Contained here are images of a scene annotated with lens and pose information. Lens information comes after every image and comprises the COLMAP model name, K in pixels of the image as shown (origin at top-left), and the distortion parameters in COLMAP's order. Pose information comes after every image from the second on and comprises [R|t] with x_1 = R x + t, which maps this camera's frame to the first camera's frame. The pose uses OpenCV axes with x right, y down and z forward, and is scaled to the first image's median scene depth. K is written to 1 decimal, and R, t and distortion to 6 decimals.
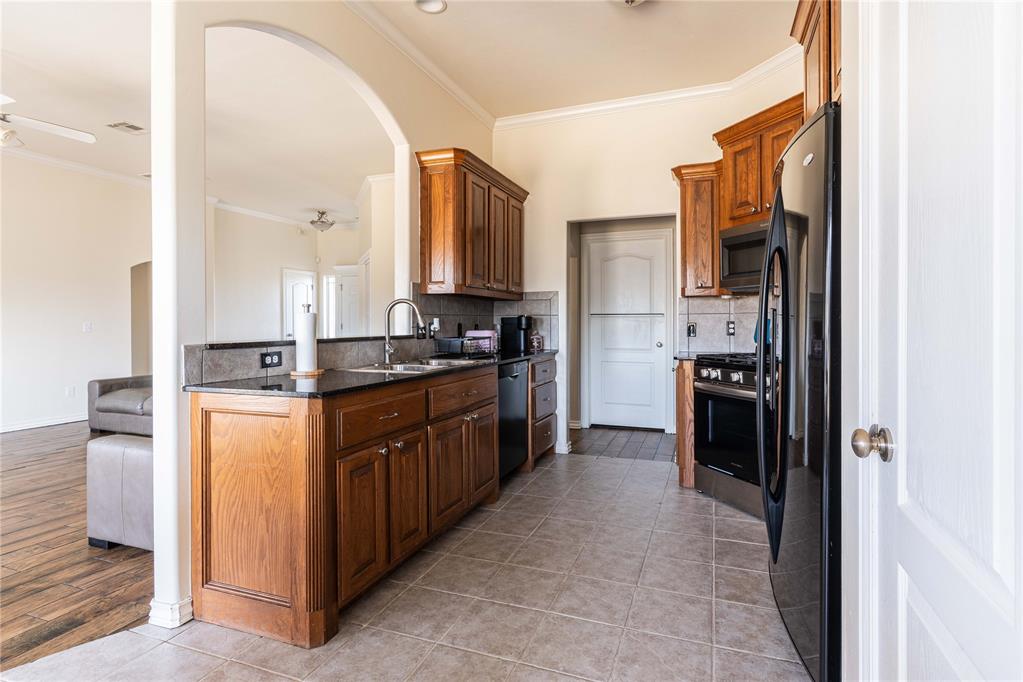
lens RADIAL K [[482.1, 0, 515.2], [0, 482.1, 321.9], [0, 0, 1]] dist [0.001918, 0.000451]
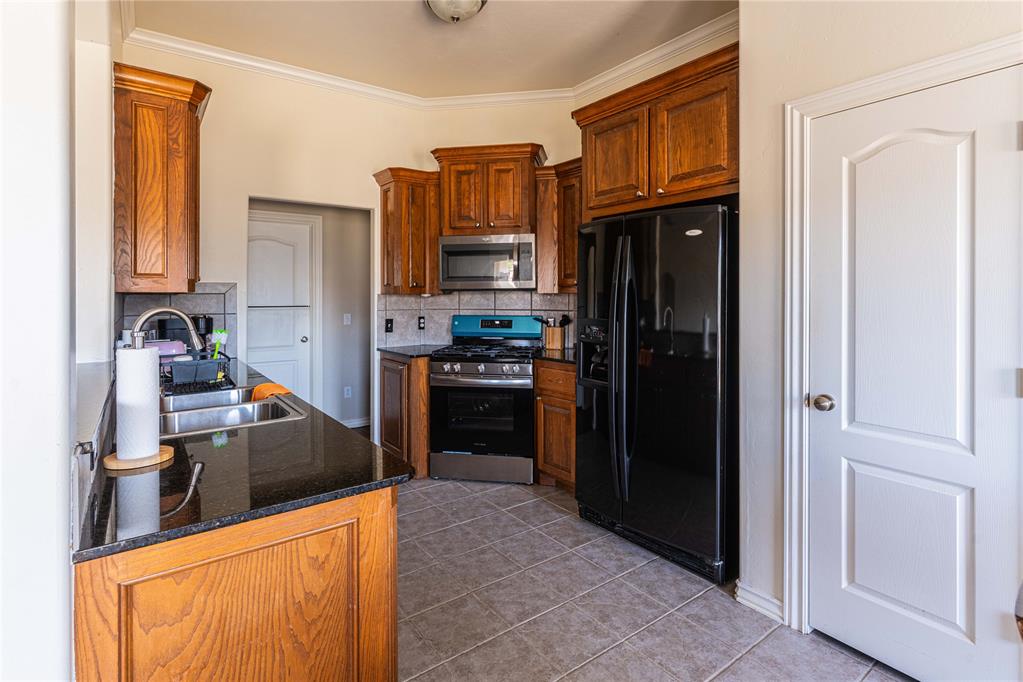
lens RADIAL K [[500.7, 0, 511.4], [0, 500.7, 297.7], [0, 0, 1]] dist [0.002541, 0.000725]
pose [[0.568848, -0.000739, 0.822443, -0.591187], [0.004030, 0.999990, -0.001889, -0.065888], [-0.822433, 0.004389, 0.568845, 0.298404]]
